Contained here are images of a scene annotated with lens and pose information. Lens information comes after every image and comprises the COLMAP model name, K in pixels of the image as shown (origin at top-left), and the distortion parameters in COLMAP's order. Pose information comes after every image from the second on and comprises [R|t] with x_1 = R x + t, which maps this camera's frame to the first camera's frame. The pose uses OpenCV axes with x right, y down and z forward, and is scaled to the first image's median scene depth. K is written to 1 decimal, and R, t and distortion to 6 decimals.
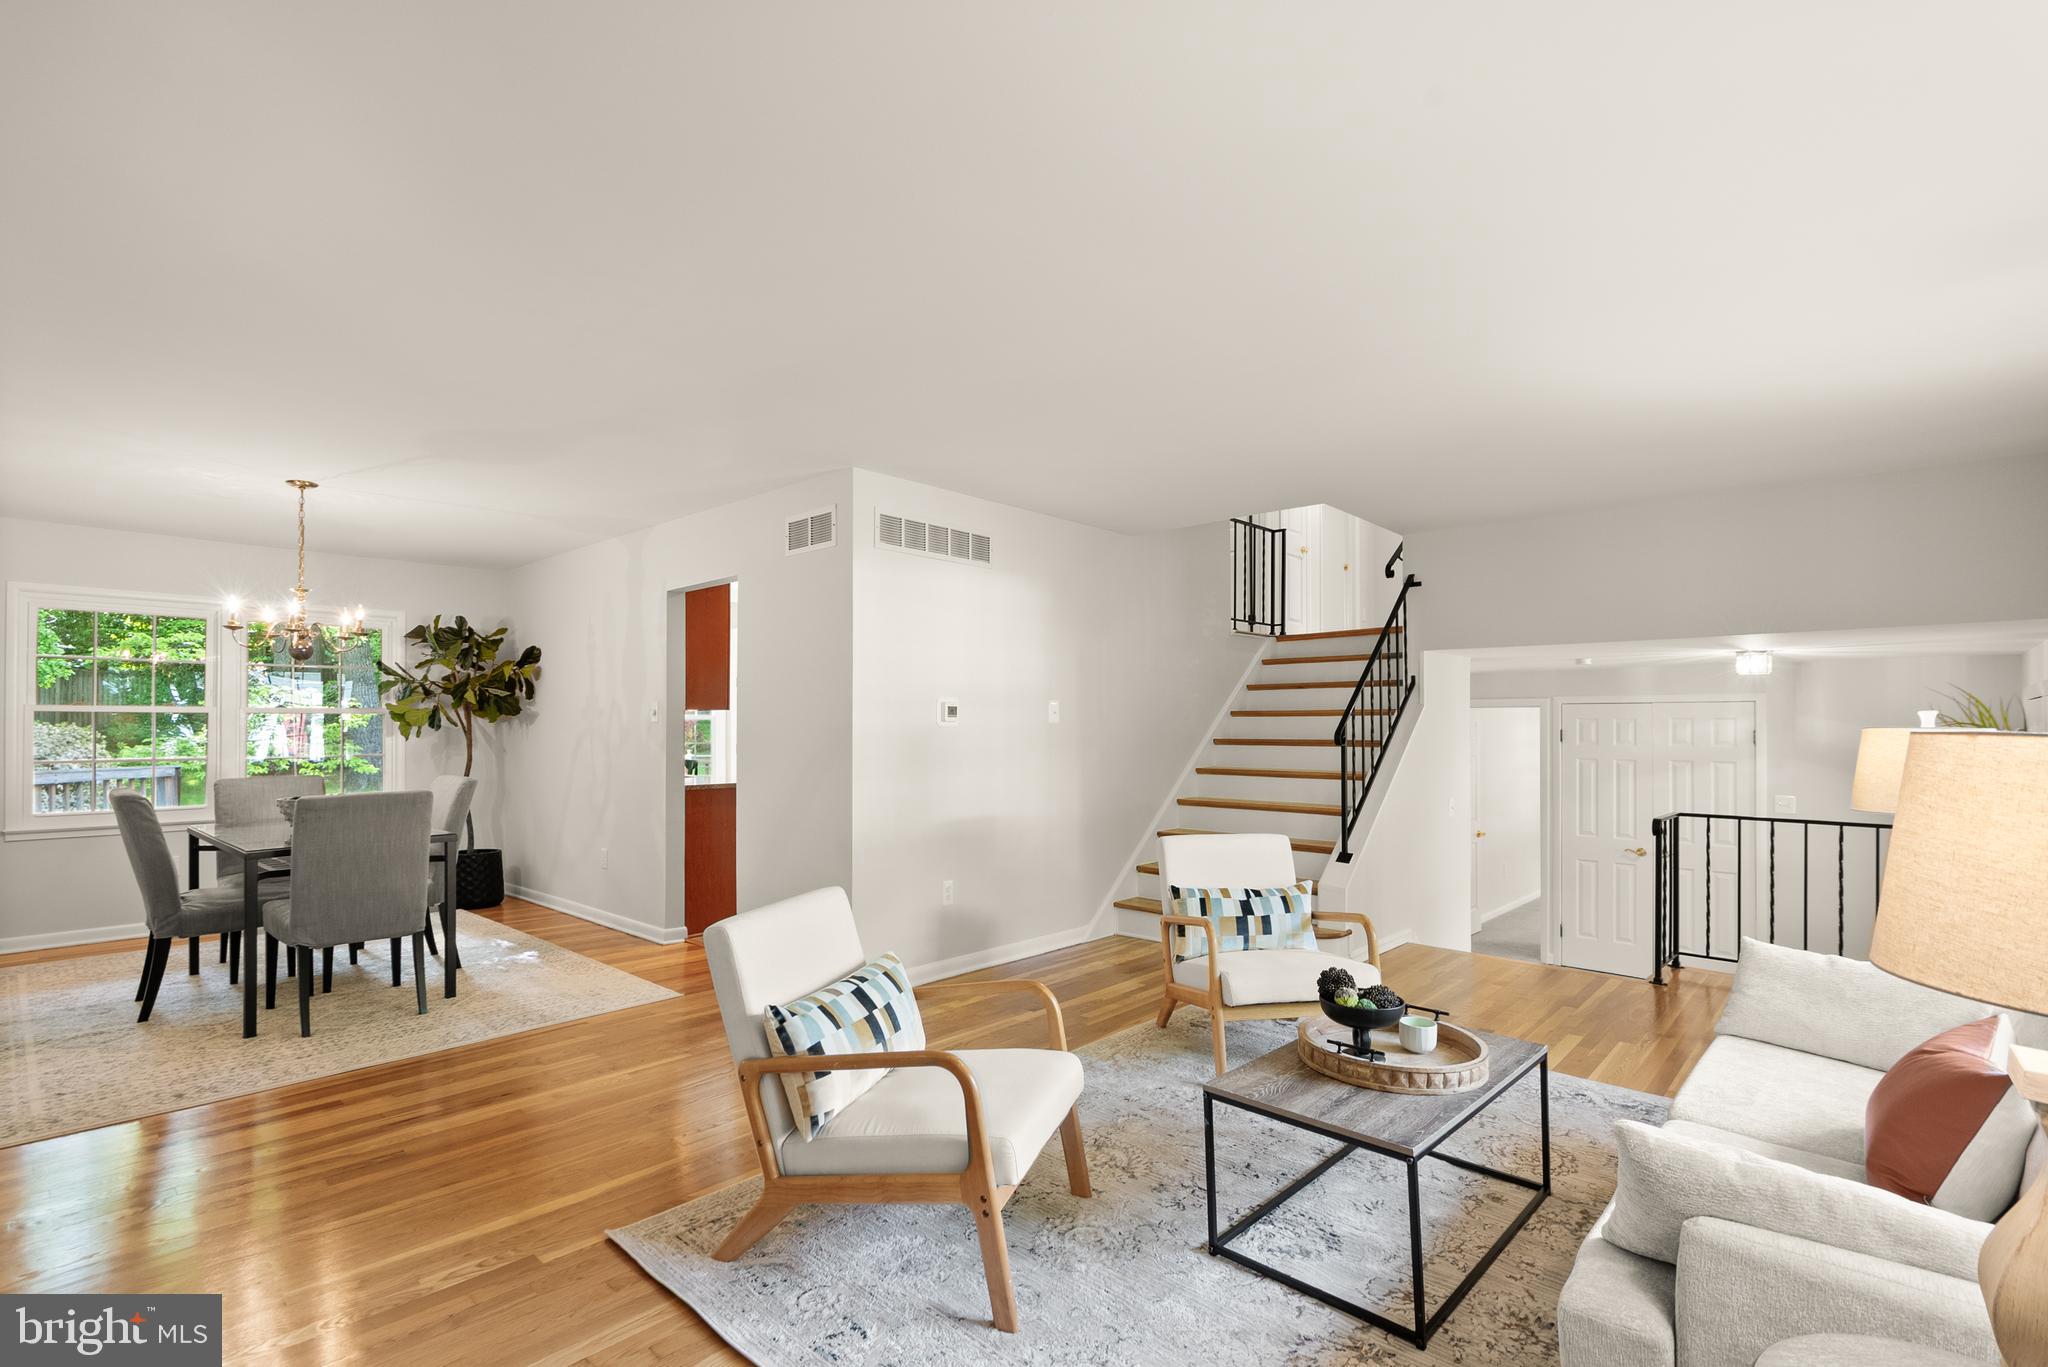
lens RADIAL K [[983.0, 0, 996.7], [0, 983.0, 710.3], [0, 0, 1]] dist [0.005400, 0.001391]
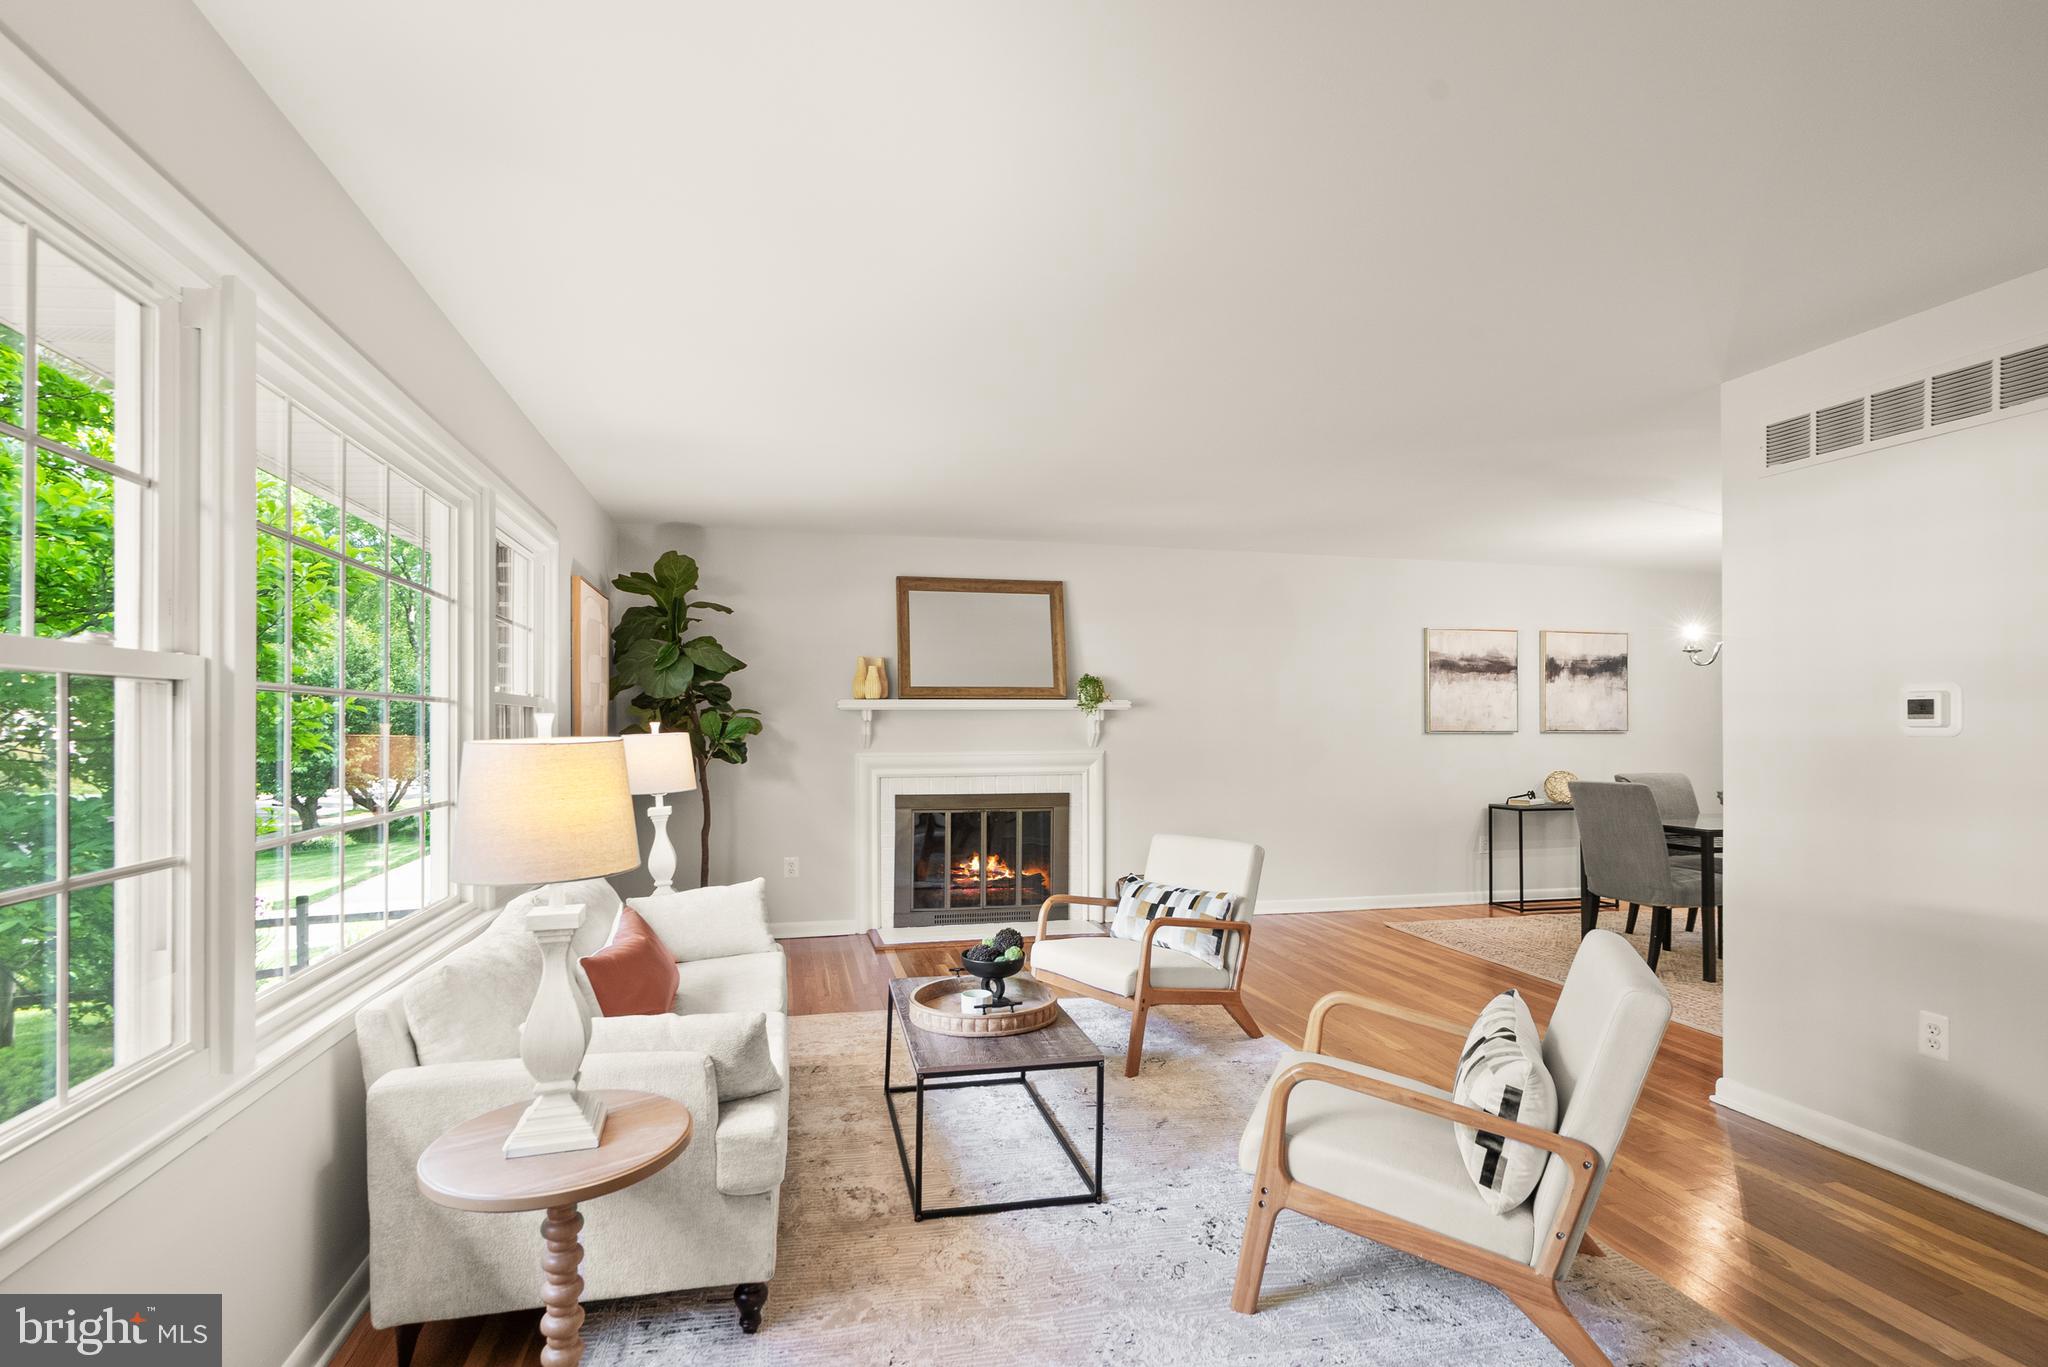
lens RADIAL K [[983.0, 0, 996.7], [0, 983.0, 710.3], [0, 0, 1]] dist [0.005400, 0.001391]
pose [[-0.538337, -0.009971, -0.842670, 0.606434], [0.012569, 0.999724, -0.019859, 0.005651], [0.842636, -0.021282, -0.538063, 0.734764]]
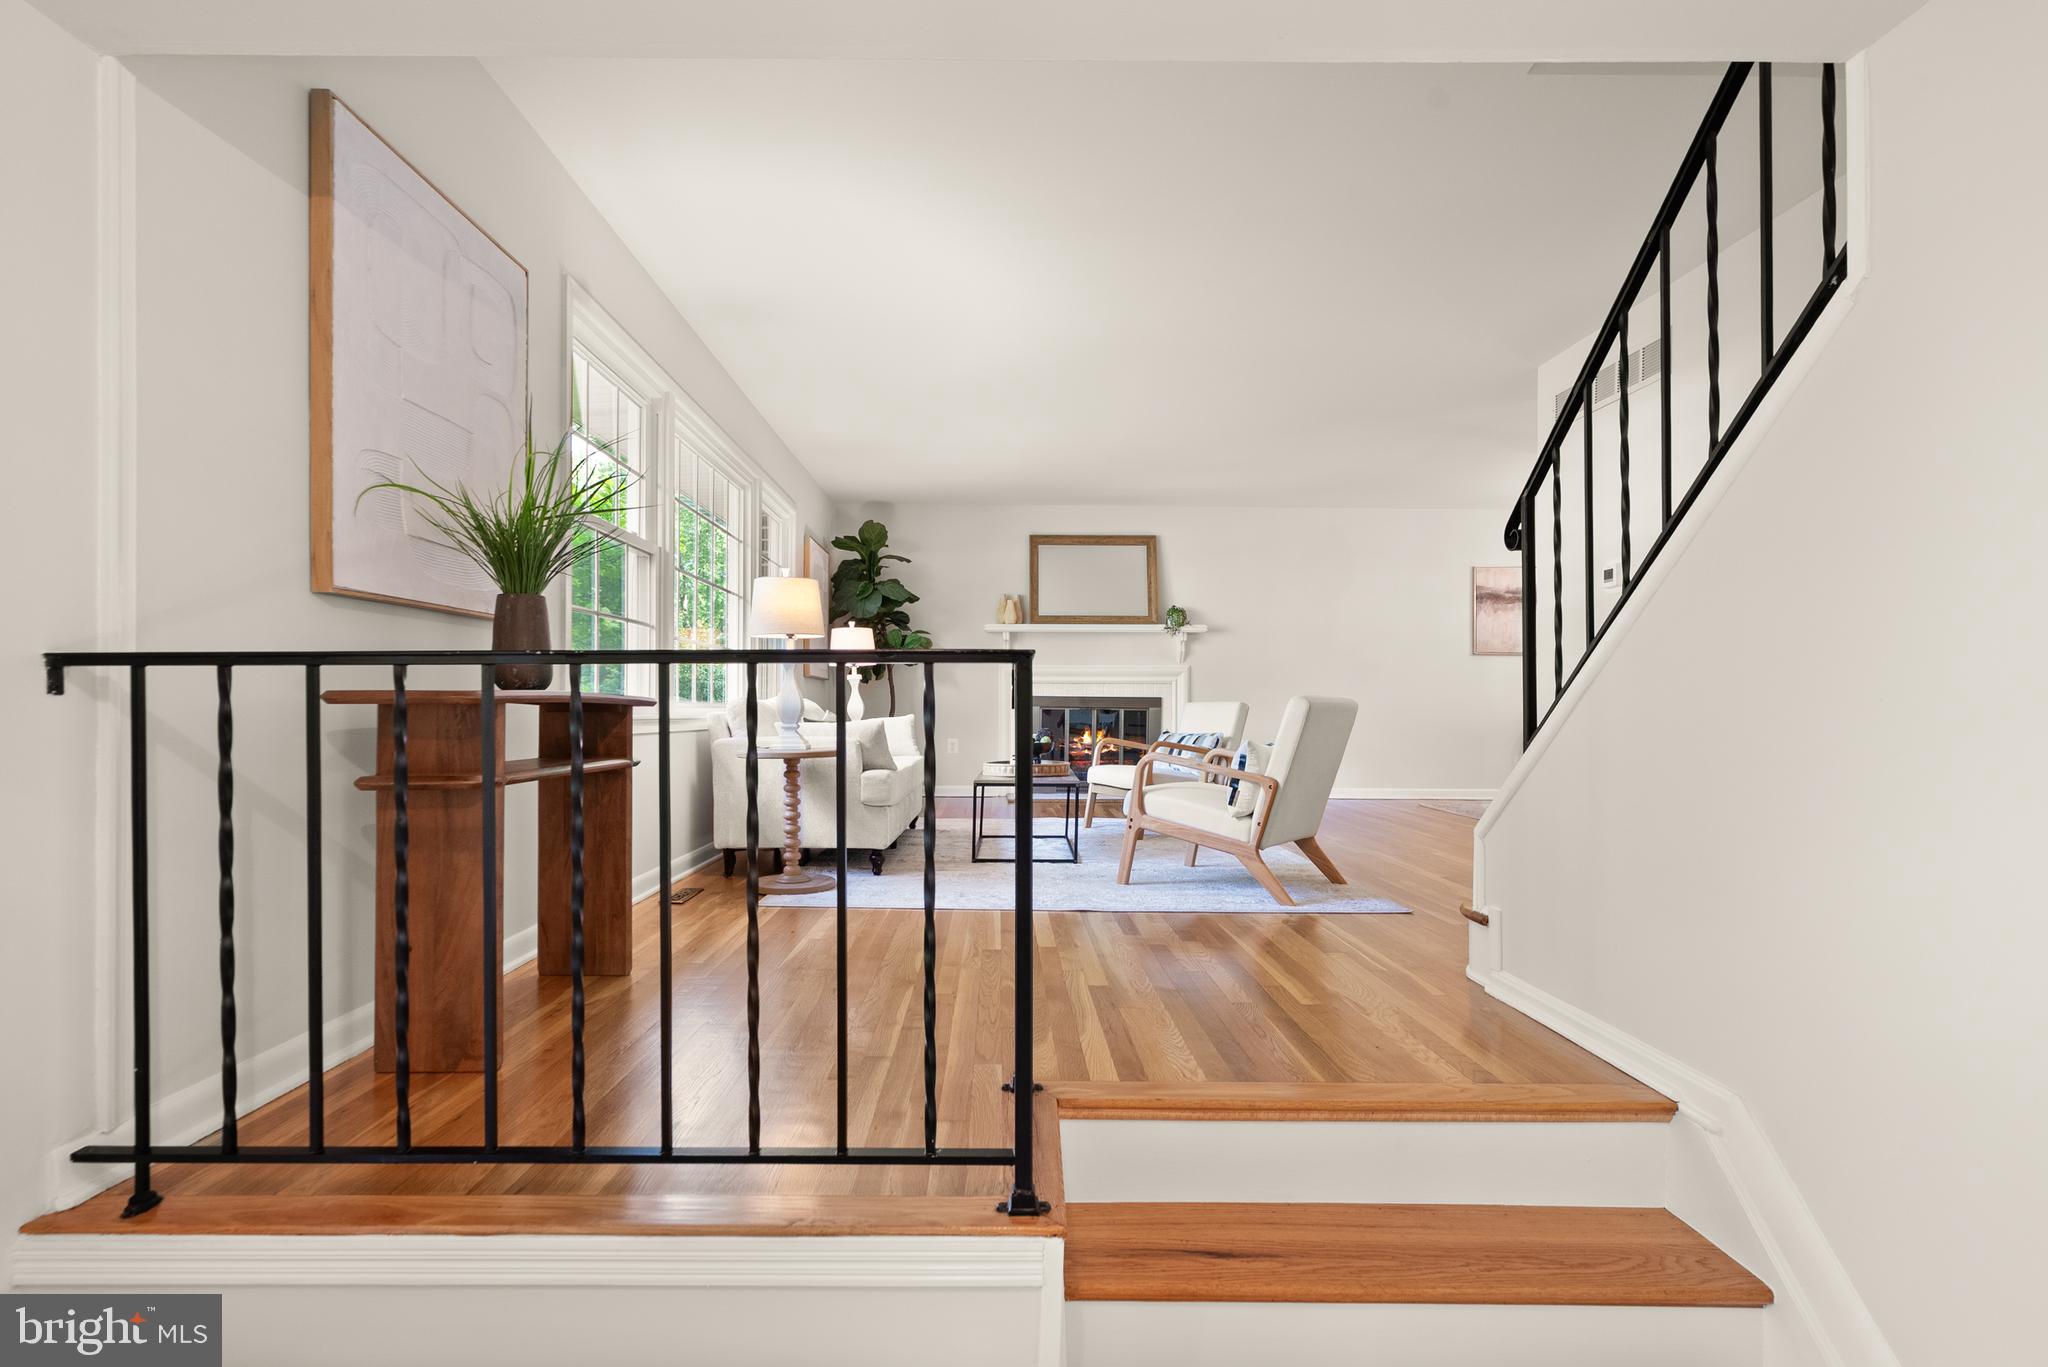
lens RADIAL K [[967.1, 0, 993.0], [0, 967.1, 702.2], [0, 0, 1]] dist [-0.000298, 0.000613]
pose [[-0.714642, -0.007474, -0.699451, 0.801316], [0.004801, 0.999867, -0.015590, 0.105662], [0.699474, -0.014500, -0.714511, 1.049042]]
